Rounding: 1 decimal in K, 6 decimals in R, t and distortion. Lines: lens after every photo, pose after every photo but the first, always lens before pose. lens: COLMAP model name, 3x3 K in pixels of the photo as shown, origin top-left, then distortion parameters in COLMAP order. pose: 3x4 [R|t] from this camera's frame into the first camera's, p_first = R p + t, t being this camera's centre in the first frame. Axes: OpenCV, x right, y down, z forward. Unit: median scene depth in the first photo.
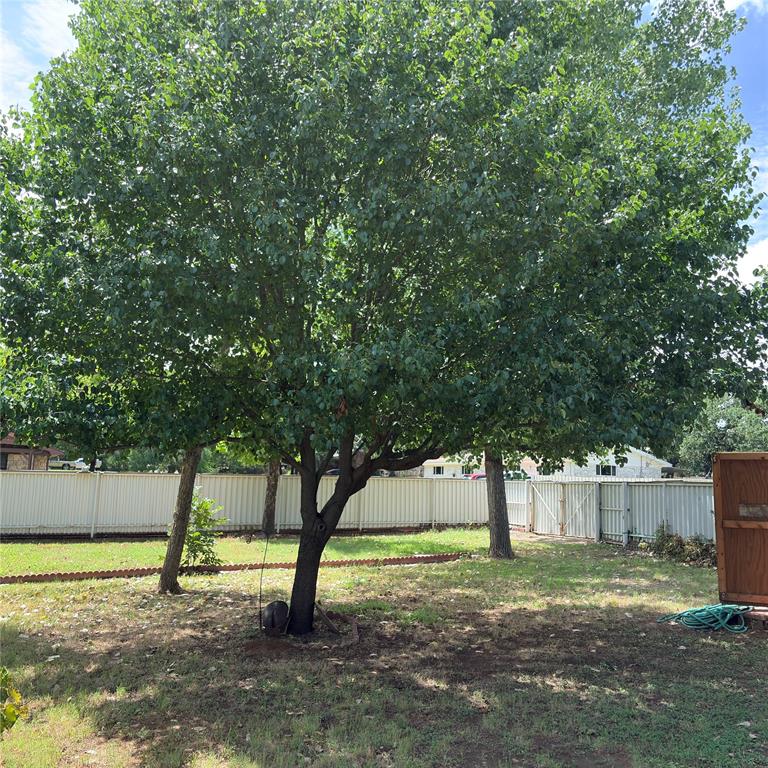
lens RADIAL K [[797.0, 0, 384.9], [0, 797.0, 358.8], [0, 0, 1]] dist [0.018603, 0.014505]
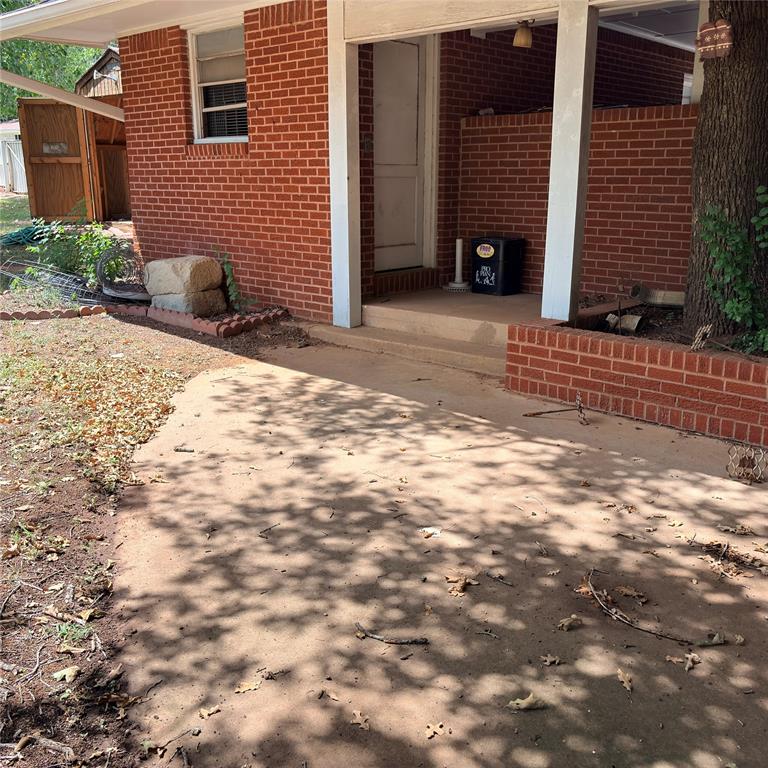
lens RADIAL K [[797.0, 0, 384.9], [0, 797.0, 358.8], [0, 0, 1]] dist [0.018603, 0.014505]
pose [[0.892727, -0.128161, 0.431987, 0.348097], [-0.051497, 0.923399, 0.380372, -0.003757], [-0.447645, -0.361815, 0.817743, -0.337916]]
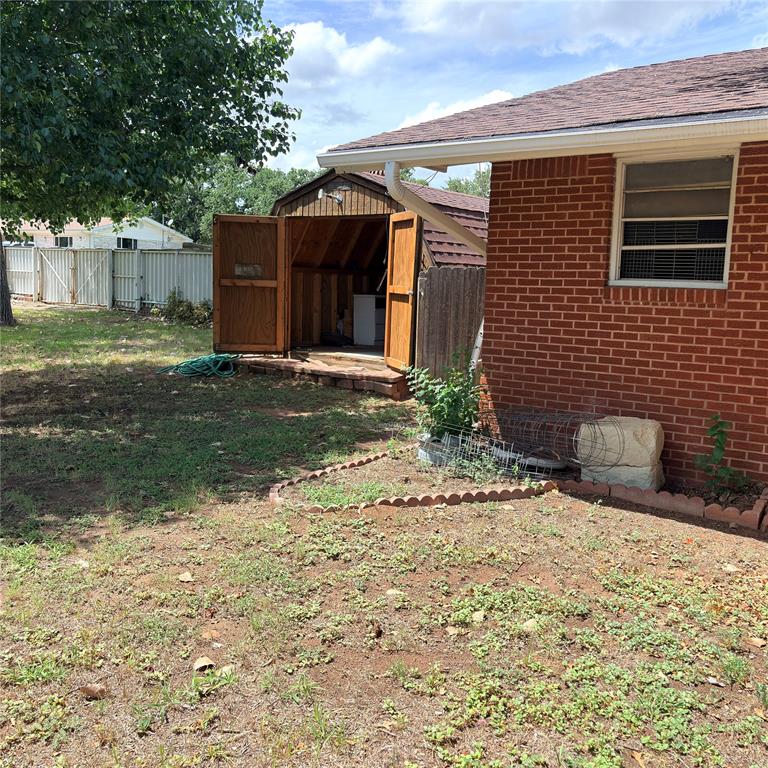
lens RADIAL K [[793.1, 0, 384.0], [0, 793.1, 384.0], [0, 0, 1]] dist [0.011618, -0.005873]
pose [[0.839171, -0.073450, 0.538885, 0.026036], [-0.095730, 0.955421, 0.279297, 0.019764], [-0.535376, -0.285965, 0.794730, 0.004074]]
